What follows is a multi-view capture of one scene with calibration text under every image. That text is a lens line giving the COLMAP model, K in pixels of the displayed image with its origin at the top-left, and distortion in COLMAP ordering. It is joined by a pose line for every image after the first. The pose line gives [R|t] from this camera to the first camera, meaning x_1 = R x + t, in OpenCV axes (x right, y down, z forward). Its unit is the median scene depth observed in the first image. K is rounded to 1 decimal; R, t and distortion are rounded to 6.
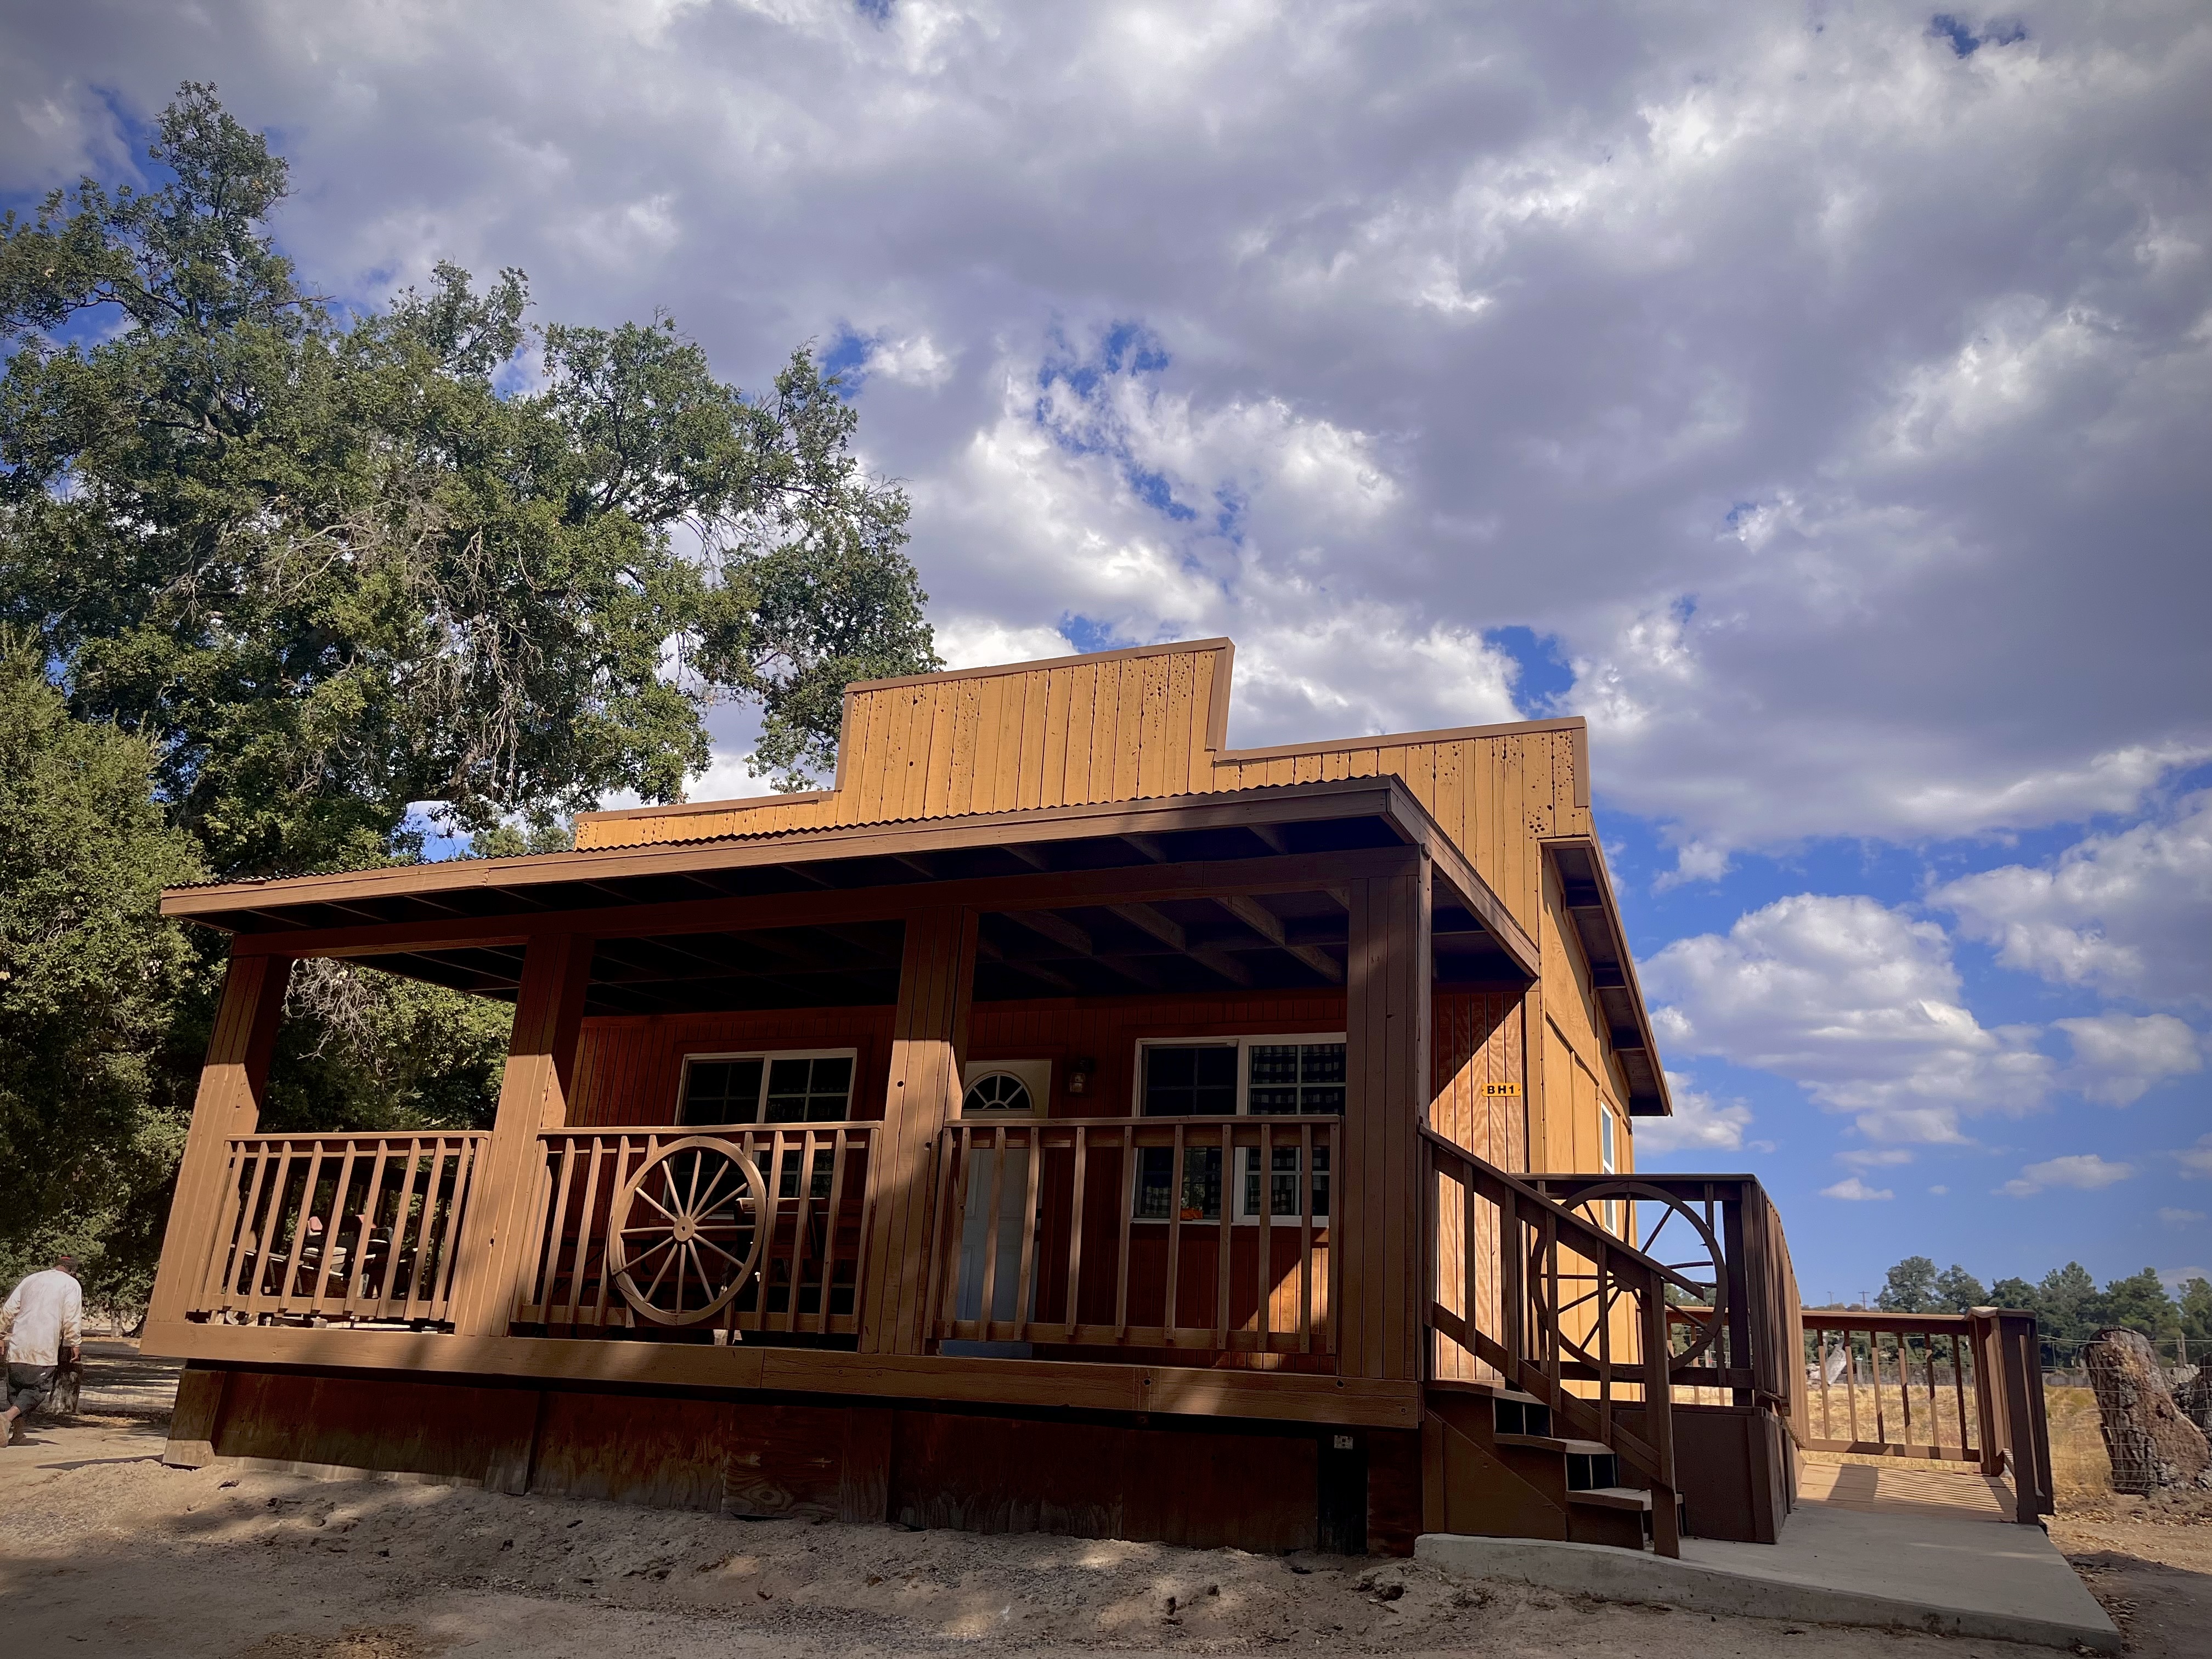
lens RADIAL K [[1674.9, 0, 1117.8], [0, 1674.9, 822.3], [0, 0, 1]] dist [0.040352, -0.056362]
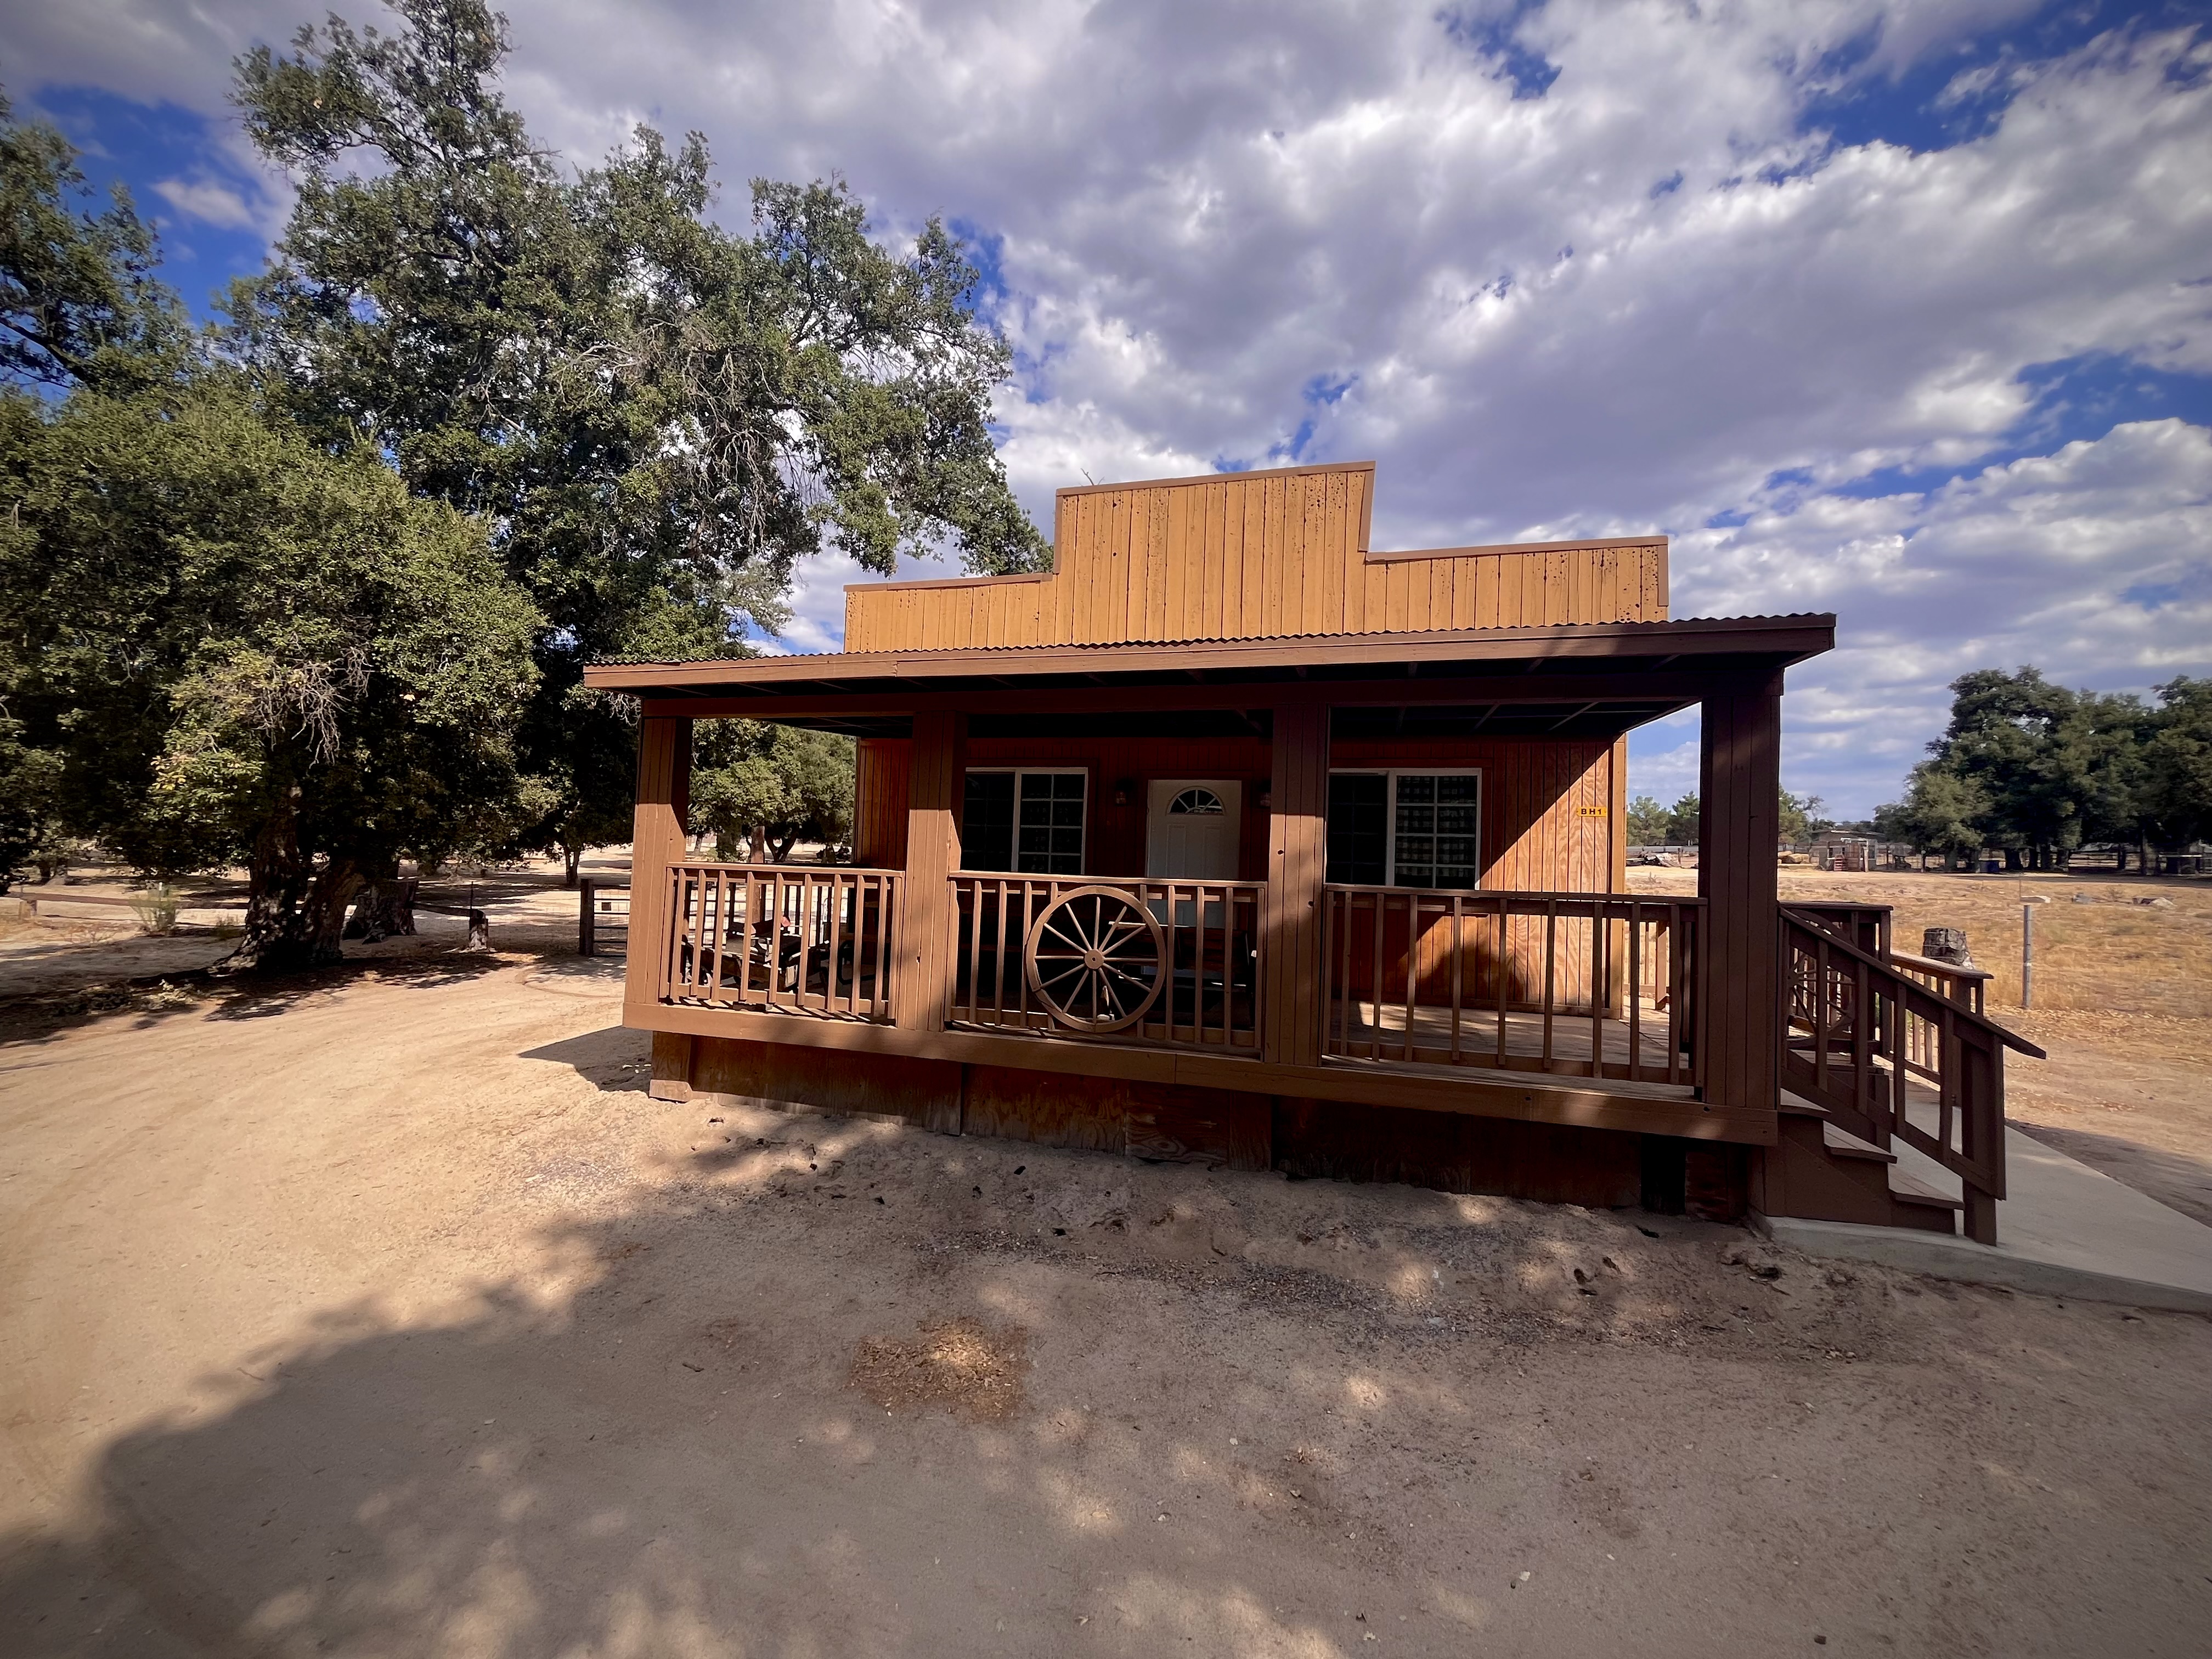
lens RADIAL K [[894.9, 0, 1100.8], [0, 894.9, 825.3], [0, 0, 1]] dist [-0.002629, -0.000214]
pose [[0.994075, -0.013128, 0.107902, -0.199055], [-0.018083, 0.958873, 0.283258, -0.027379], [-0.107183, -0.283531, 0.952954, 0.238759]]
